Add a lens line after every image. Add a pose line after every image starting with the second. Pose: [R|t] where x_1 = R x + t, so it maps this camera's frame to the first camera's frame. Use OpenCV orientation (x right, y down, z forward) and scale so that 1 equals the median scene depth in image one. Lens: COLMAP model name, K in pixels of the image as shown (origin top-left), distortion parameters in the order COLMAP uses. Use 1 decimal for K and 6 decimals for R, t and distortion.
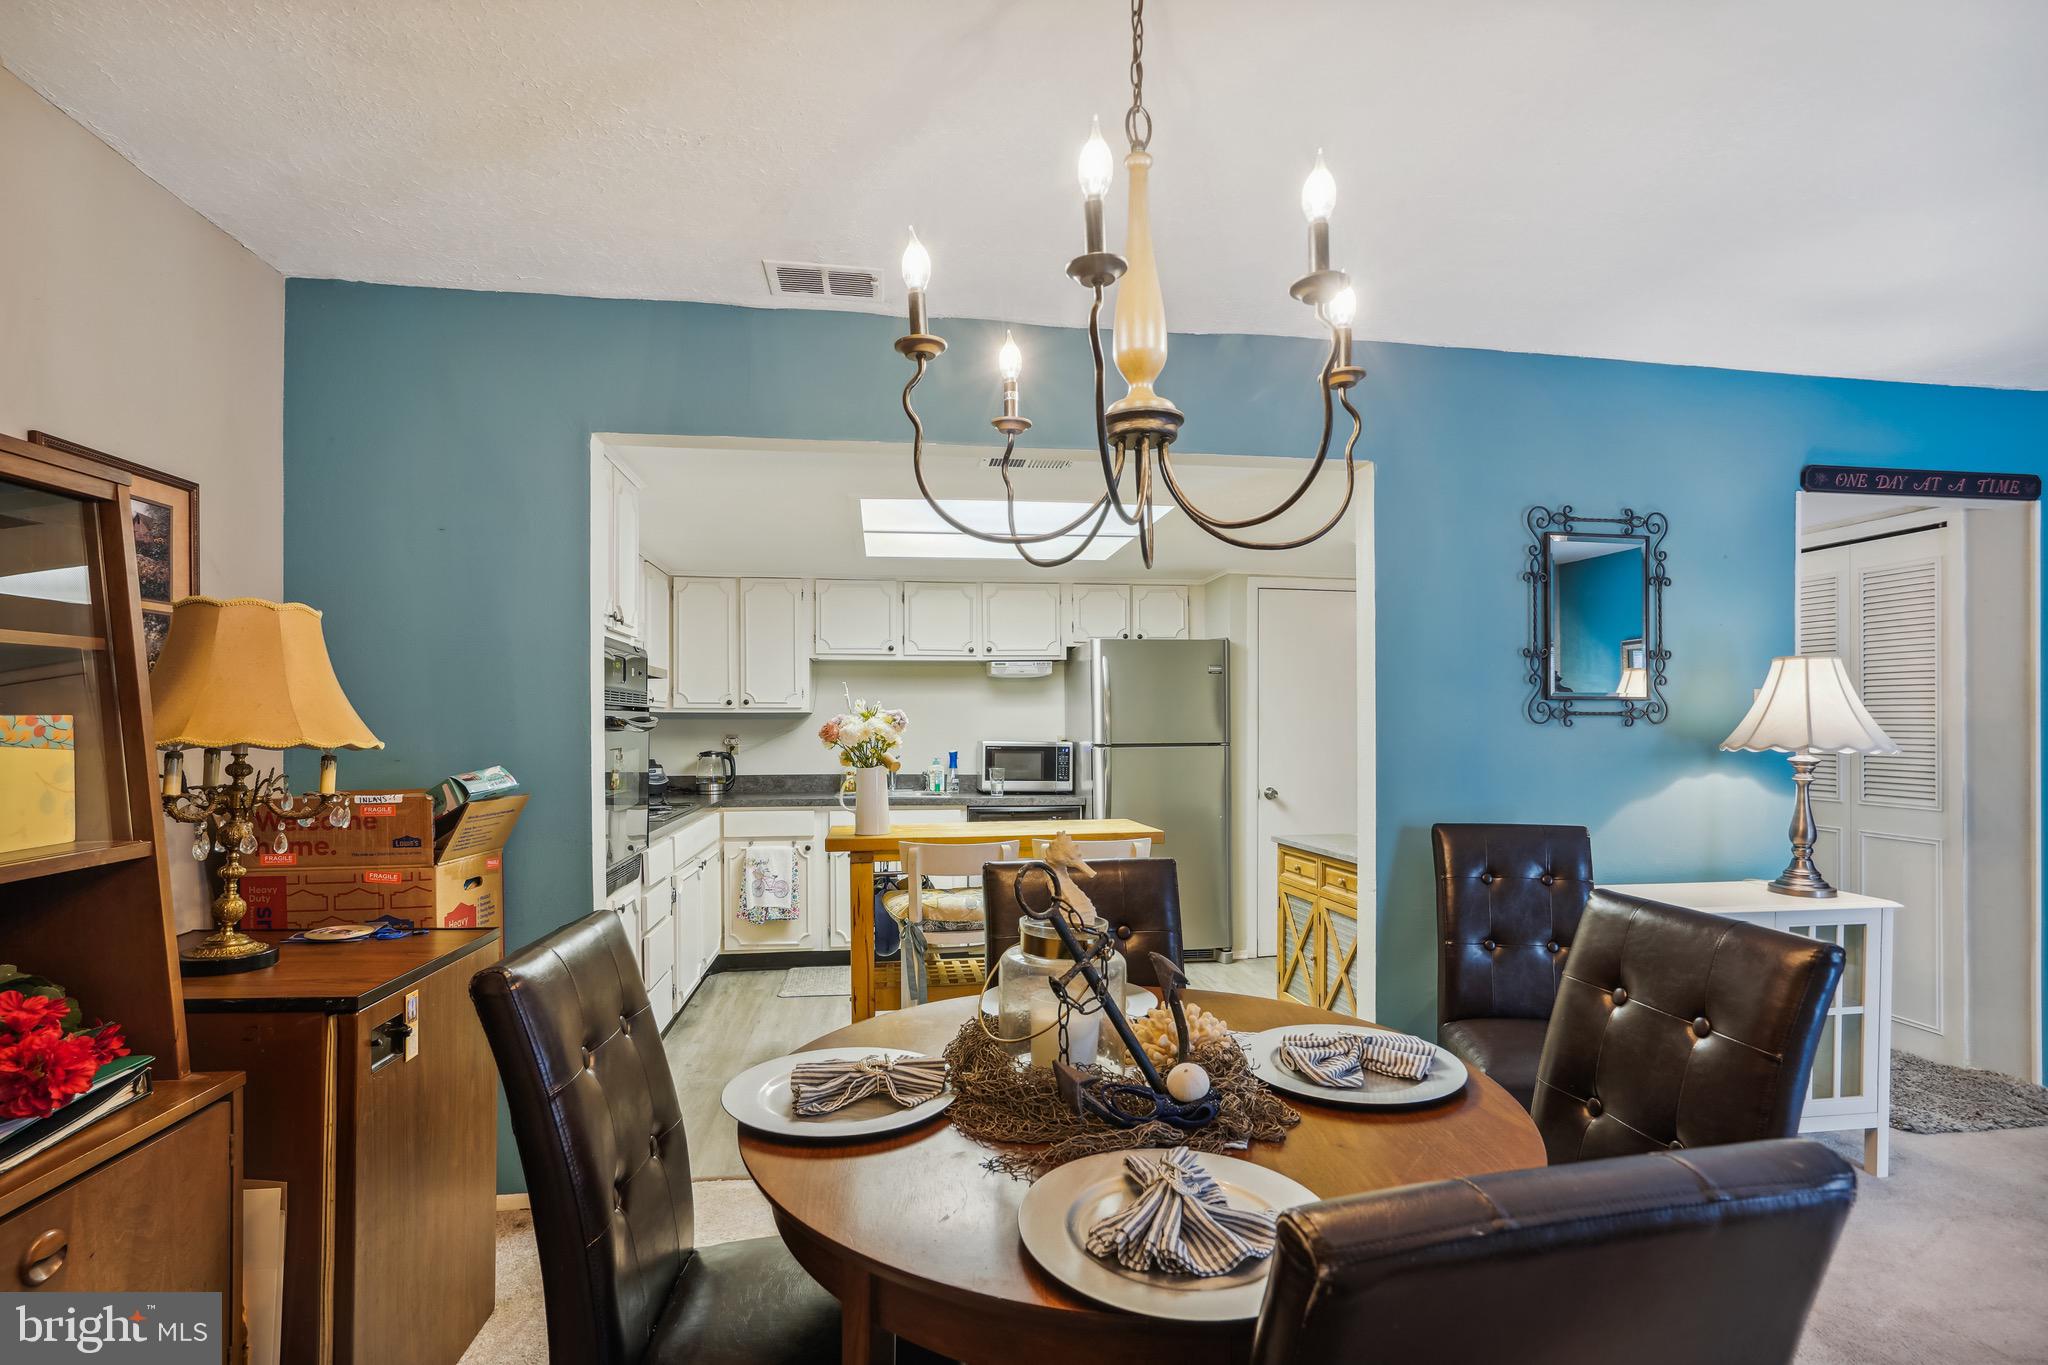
lens RADIAL K [[903.3, 0, 1034.3], [0, 903.3, 717.3], [0, 0, 1]] dist [-0.045841, -0.000183]
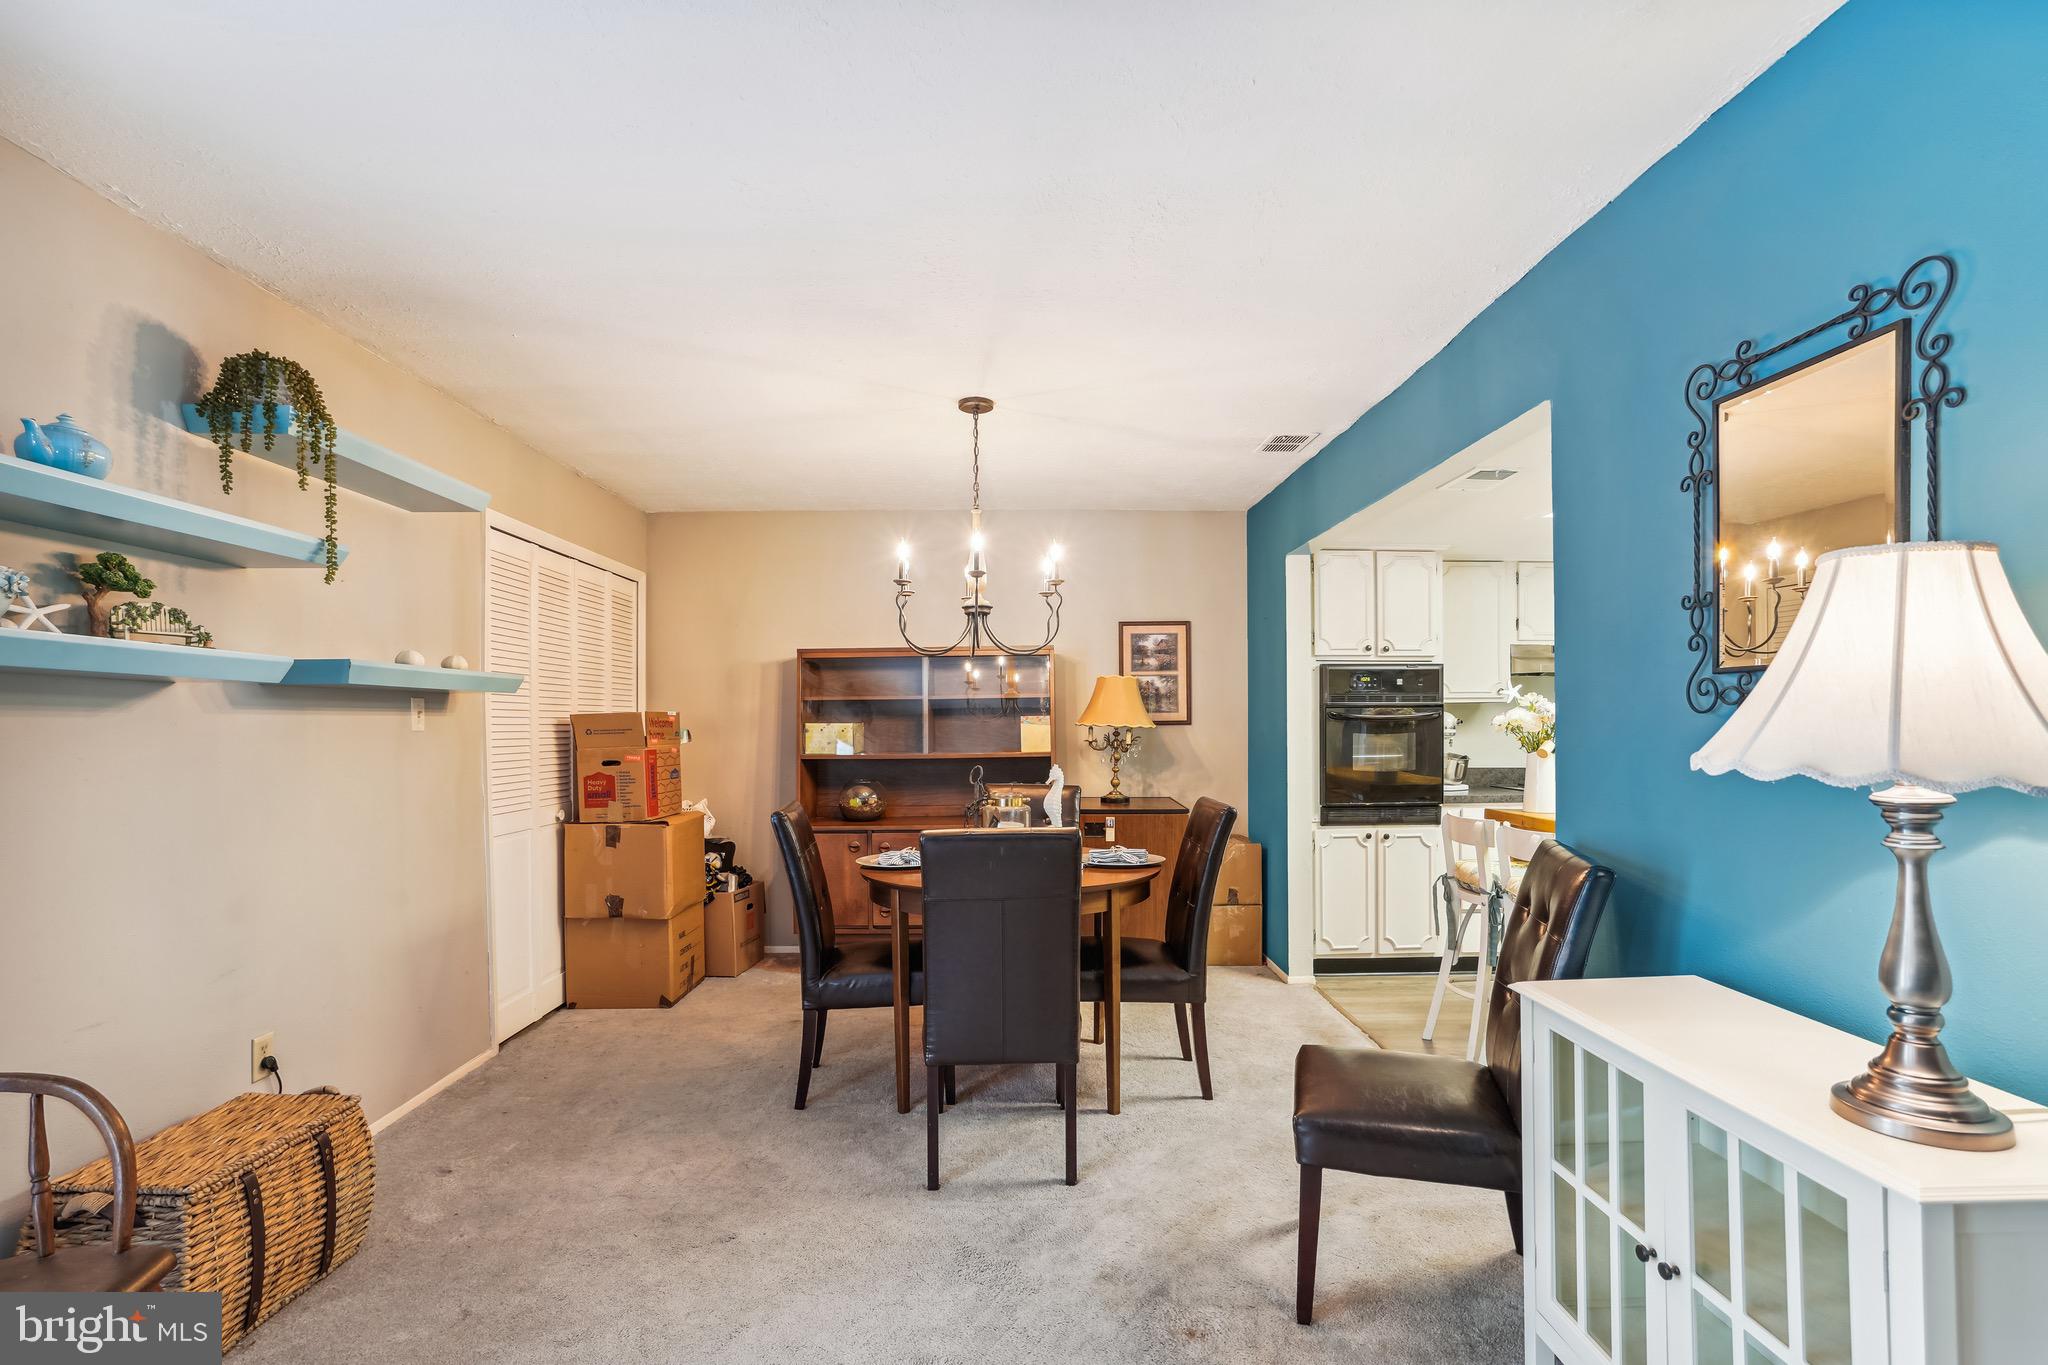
lens RADIAL K [[903.3, 0, 1034.3], [0, 903.3, 717.3], [0, 0, 1]] dist [-0.045841, -0.000183]
pose [[-0.097563, -0.001294, -0.995229, 0.601336], [0.010247, 0.999945, -0.002305, 0.003591], [0.995177, -0.010422, -0.097544, 0.286892]]
